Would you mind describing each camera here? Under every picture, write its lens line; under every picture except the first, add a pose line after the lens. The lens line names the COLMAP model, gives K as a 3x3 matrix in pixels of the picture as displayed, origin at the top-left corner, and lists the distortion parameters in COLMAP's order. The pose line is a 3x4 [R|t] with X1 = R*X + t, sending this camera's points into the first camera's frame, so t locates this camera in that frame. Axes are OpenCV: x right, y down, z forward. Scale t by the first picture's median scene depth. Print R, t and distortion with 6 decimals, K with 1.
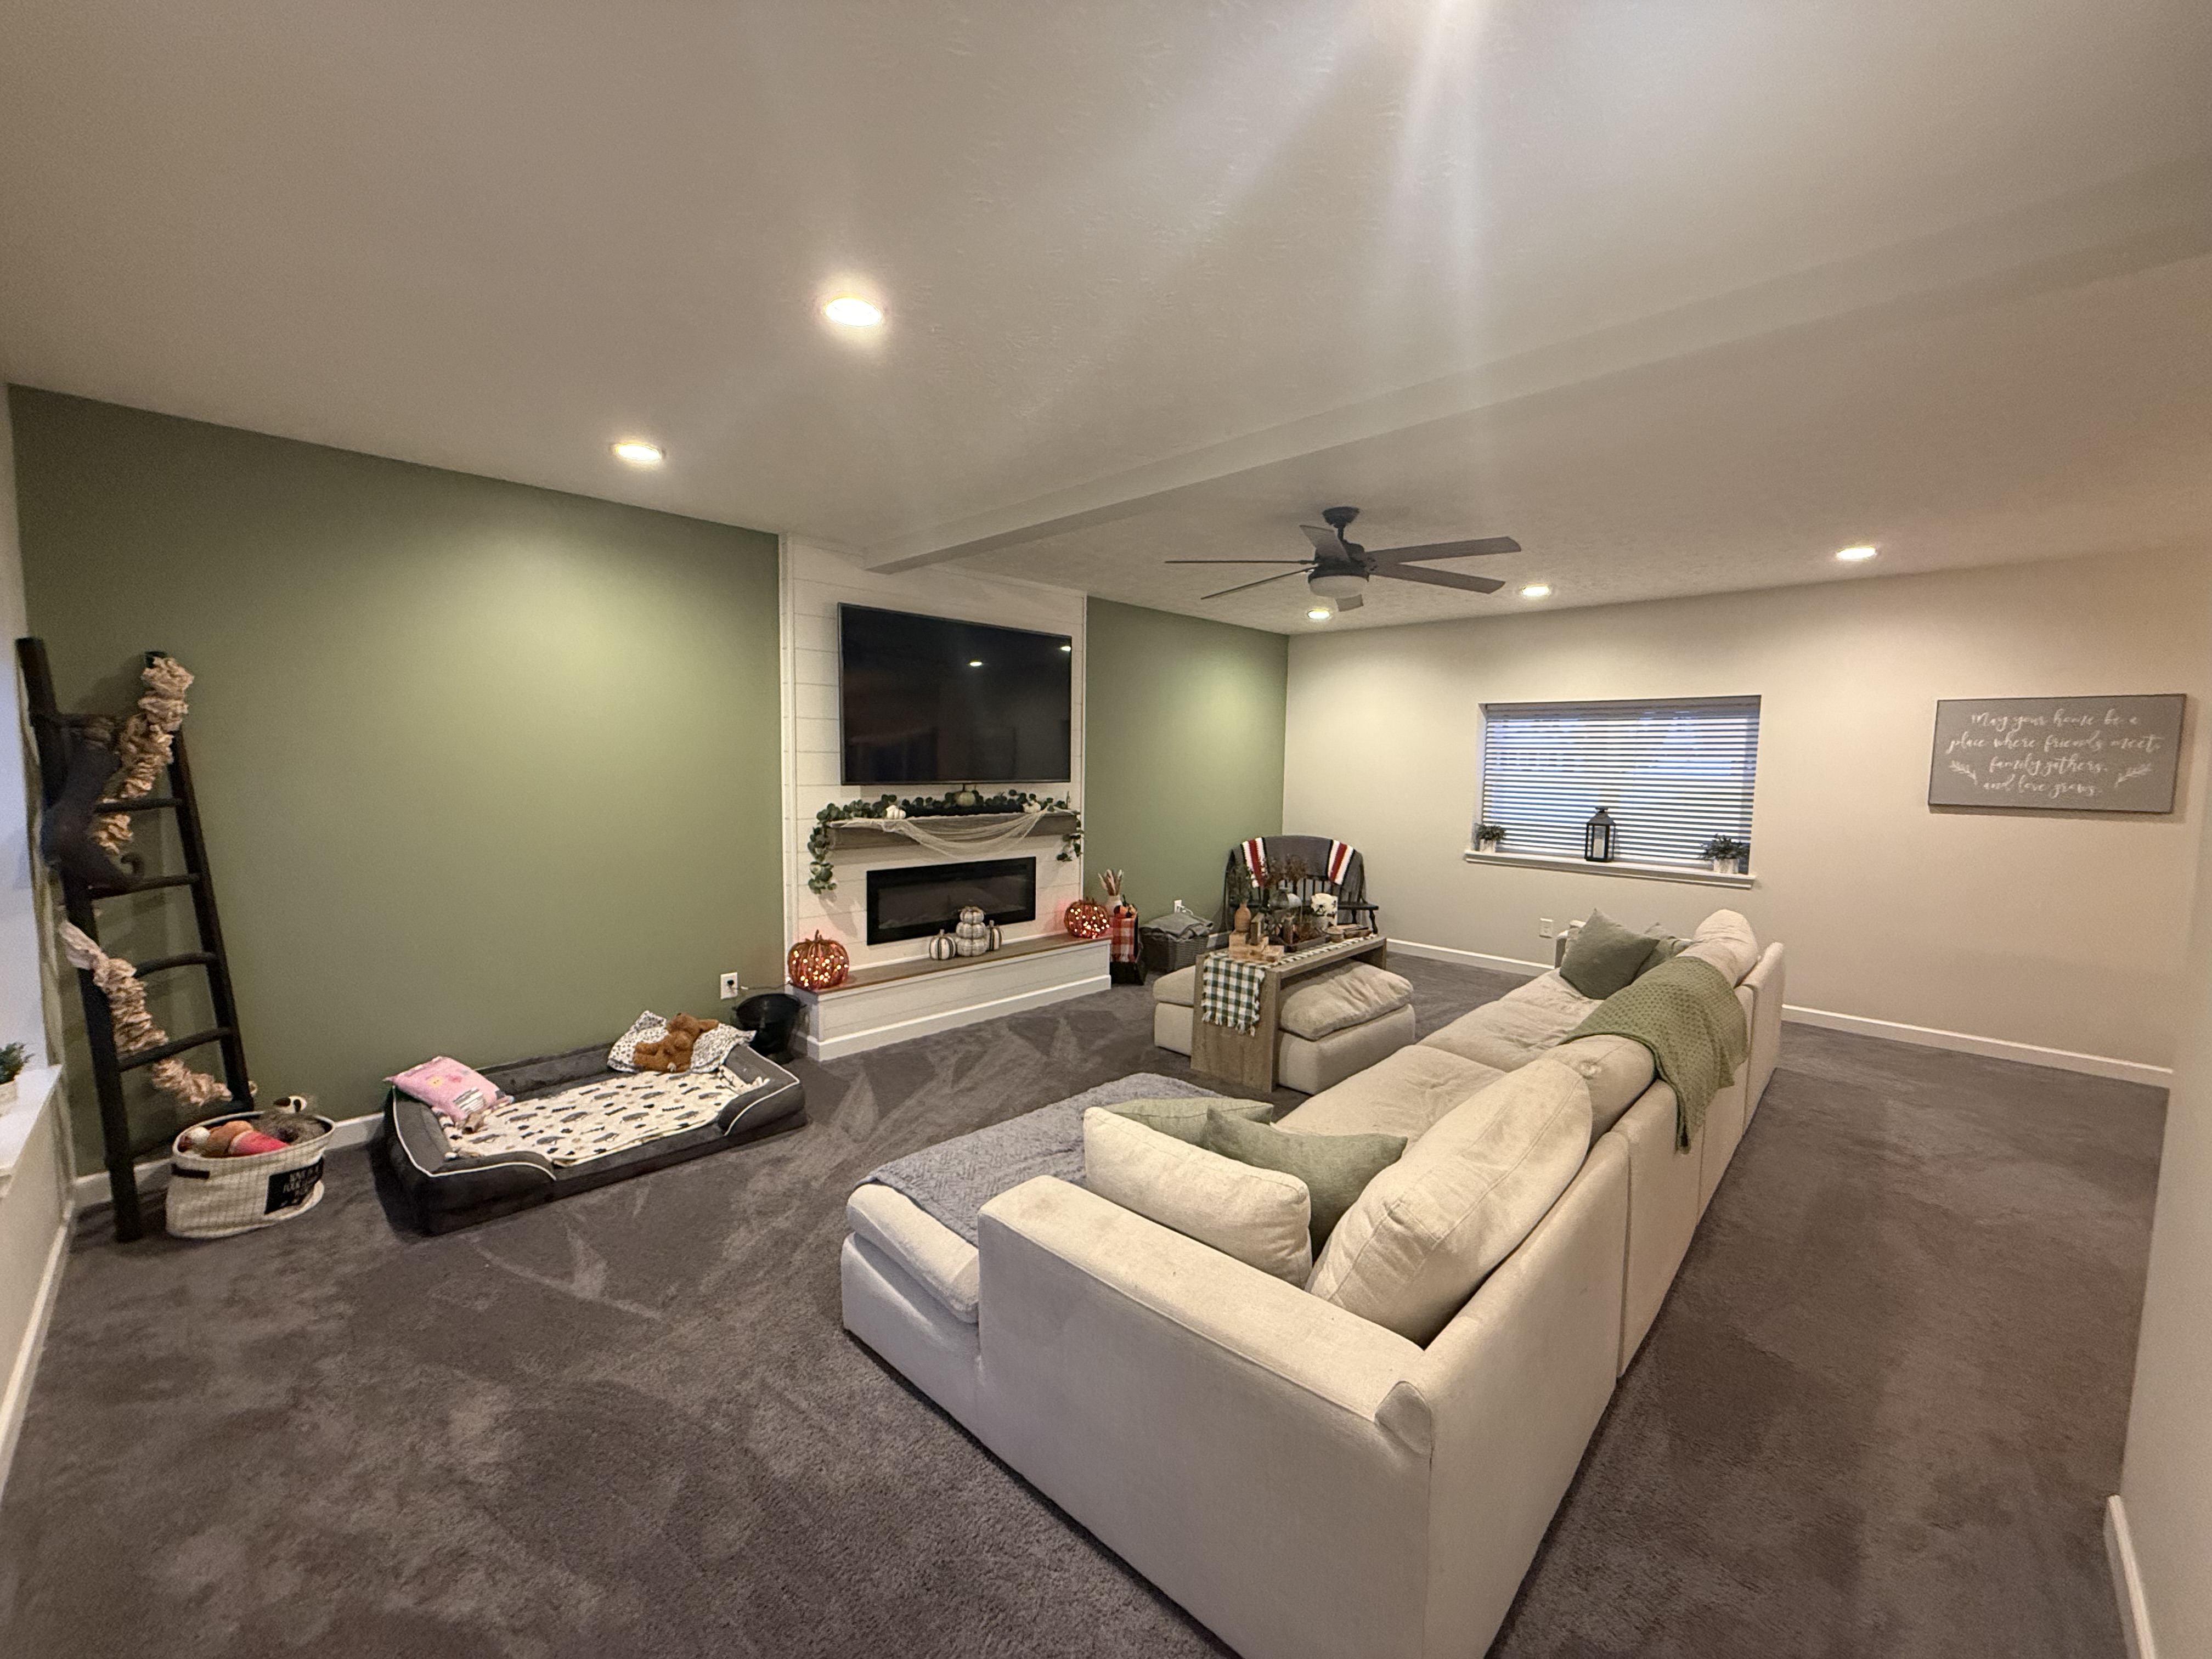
lens RADIAL K [[897.3, 0, 1108.2], [0, 897.3, 835.3], [0, 0, 1]] dist [-0.001438, -0.000136]
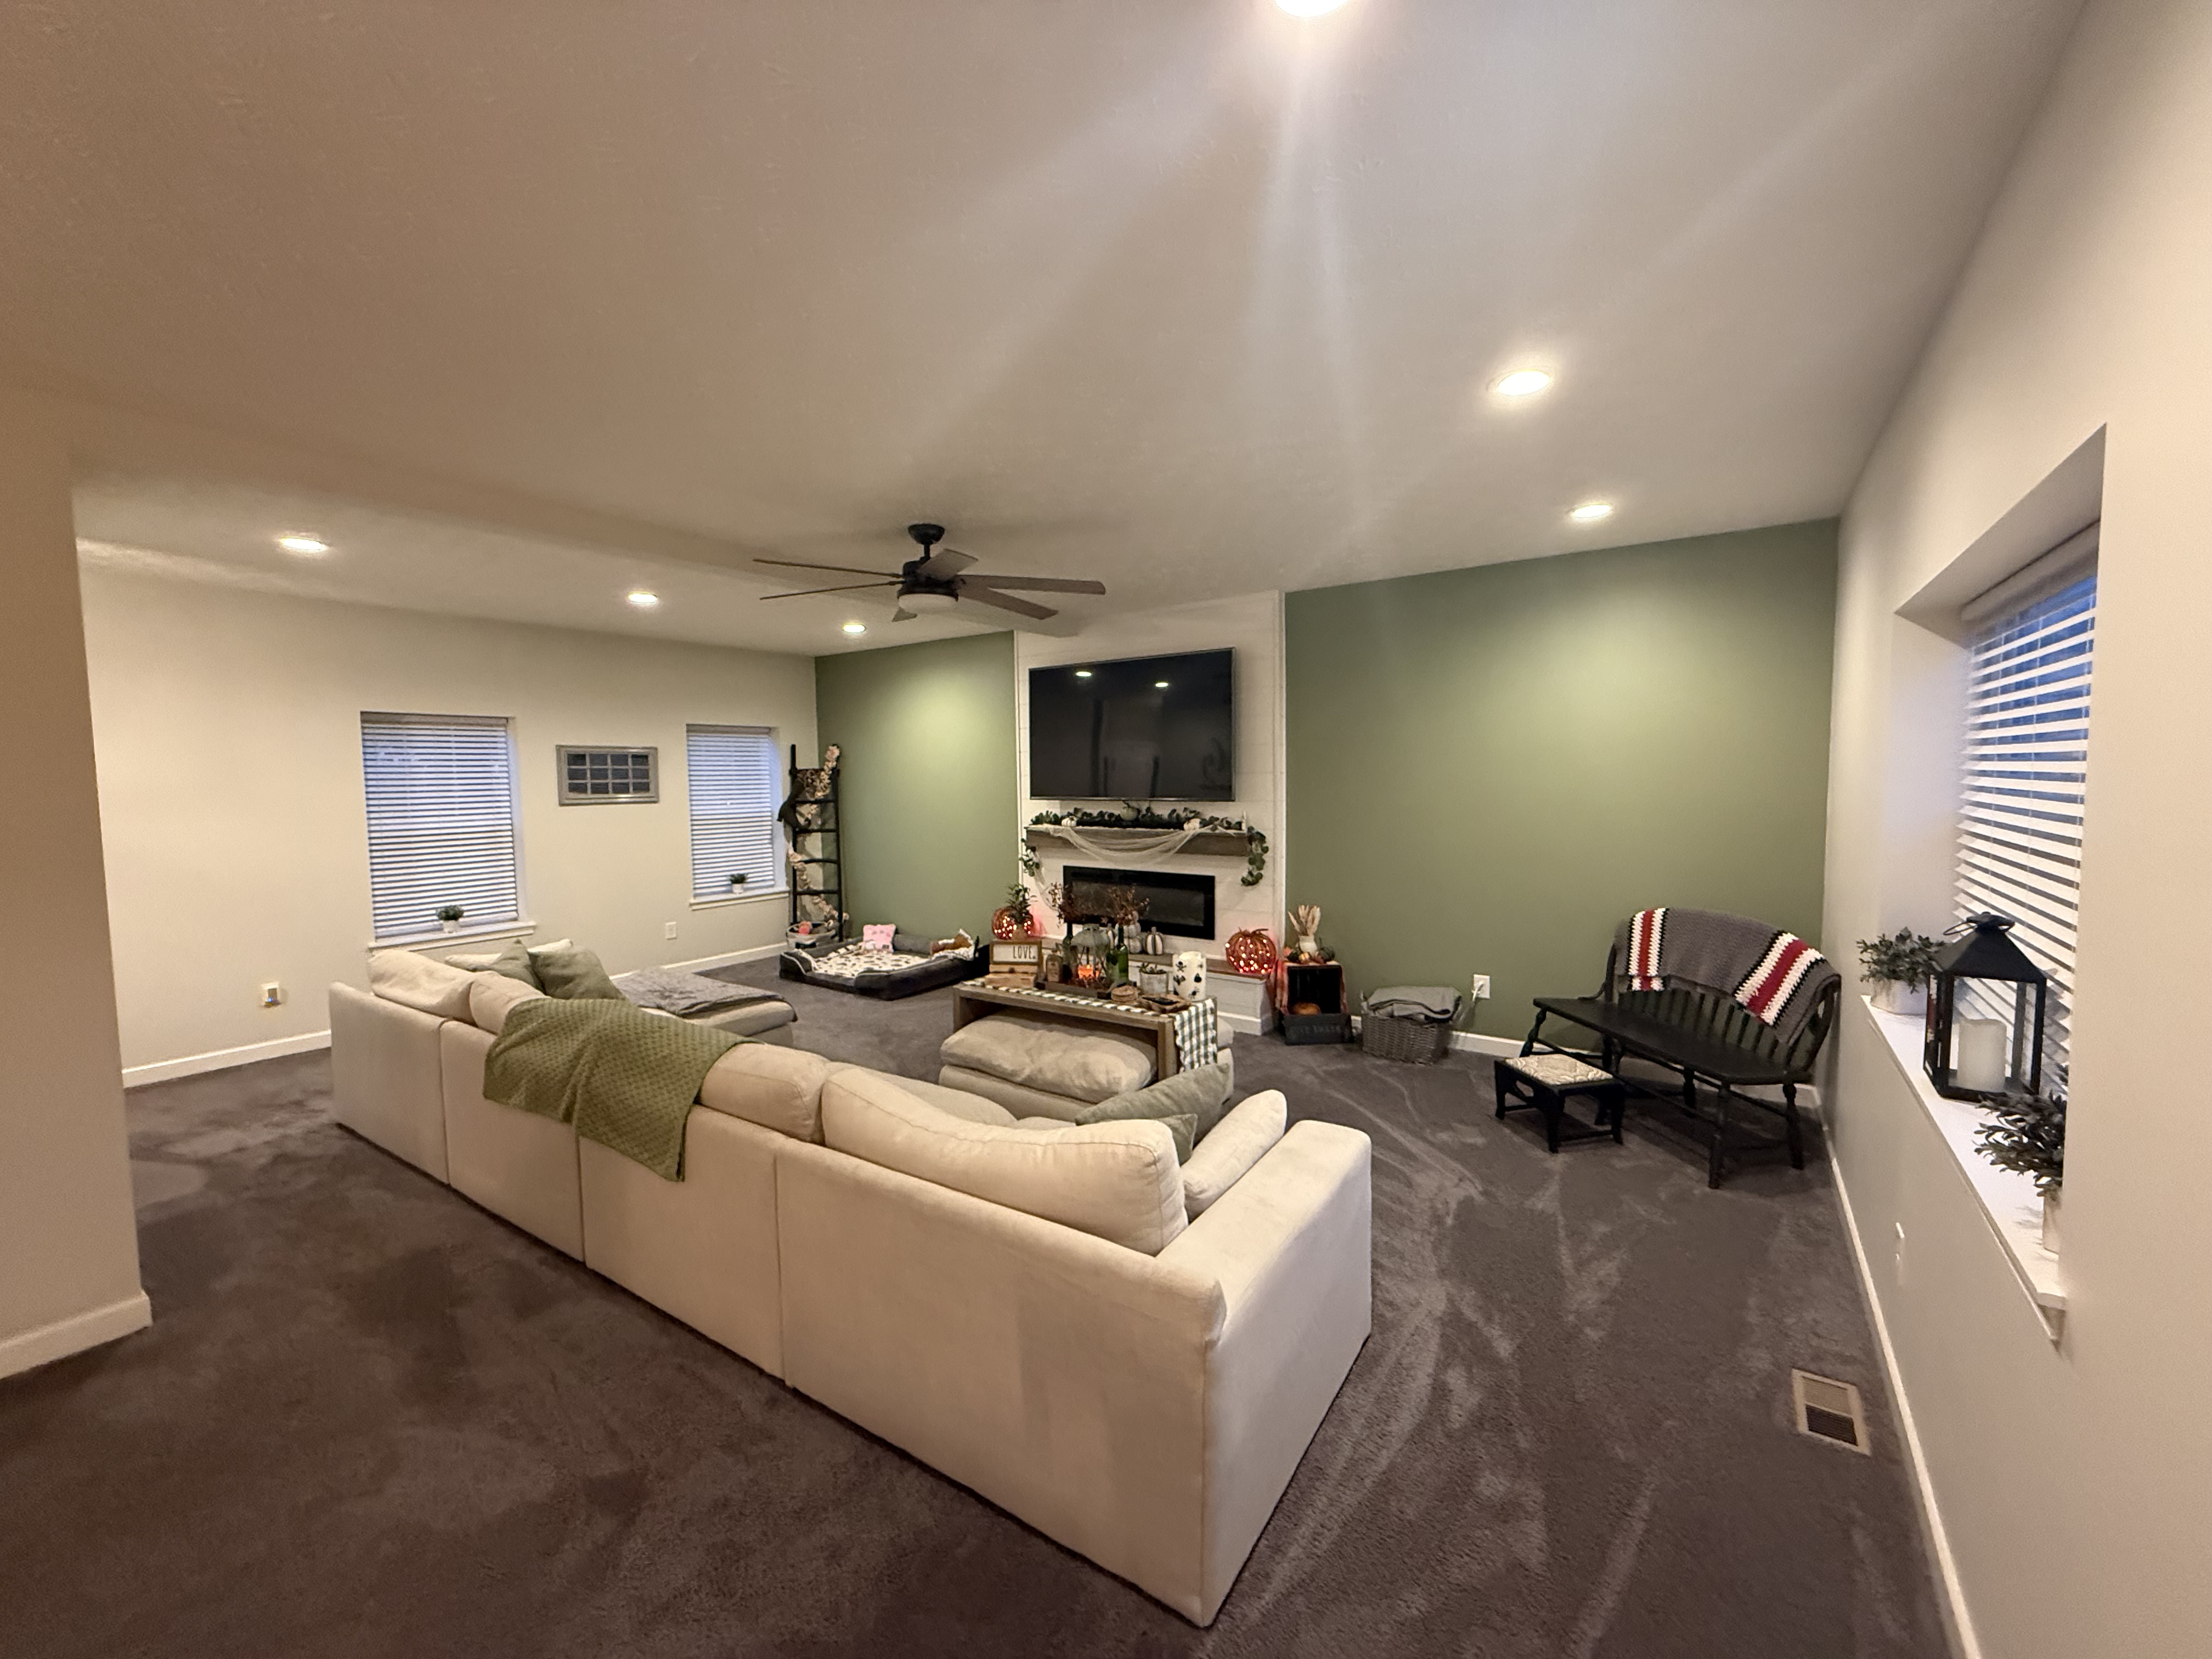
lens RADIAL K [[879.8, 0, 1106.0], [0, 879.8, 829.5], [0, 0, 1]] dist [-0.000529, 0.000097]
pose [[0.159583, 0.045929, -0.986115, 0.932223], [-0.072204, 0.996785, 0.034741, -0.056848], [0.984540, 0.065657, 0.162386, 0.784891]]
